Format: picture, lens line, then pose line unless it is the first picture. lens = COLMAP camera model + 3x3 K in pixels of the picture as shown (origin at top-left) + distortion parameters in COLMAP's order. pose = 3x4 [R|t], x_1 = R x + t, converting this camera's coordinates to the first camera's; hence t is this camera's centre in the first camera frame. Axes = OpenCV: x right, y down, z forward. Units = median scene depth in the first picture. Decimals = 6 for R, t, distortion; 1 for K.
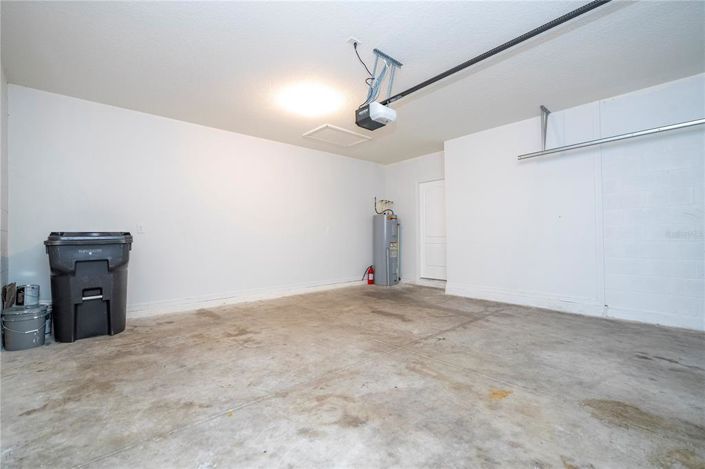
lens RADIAL K [[315.9, 0, 356.9], [0, 315.9, 236.0], [0, 0, 1]] dist [-0.000752, -0.000164]
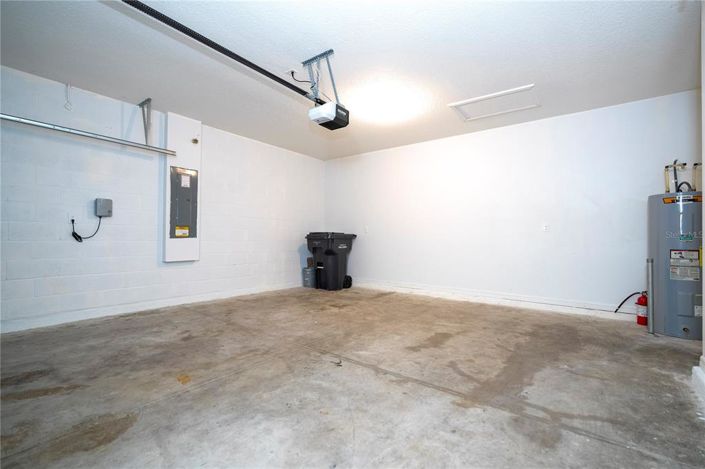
lens RADIAL K [[315.9, 0, 356.9], [0, 315.9, 236.0], [0, 0, 1]] dist [-0.000752, -0.000164]
pose [[0.174382, 0.004215, -0.984669, 1.135358], [-0.004204, 0.999985, 0.003536, 0.000205], [0.984669, 0.003523, 0.174397, 0.971305]]
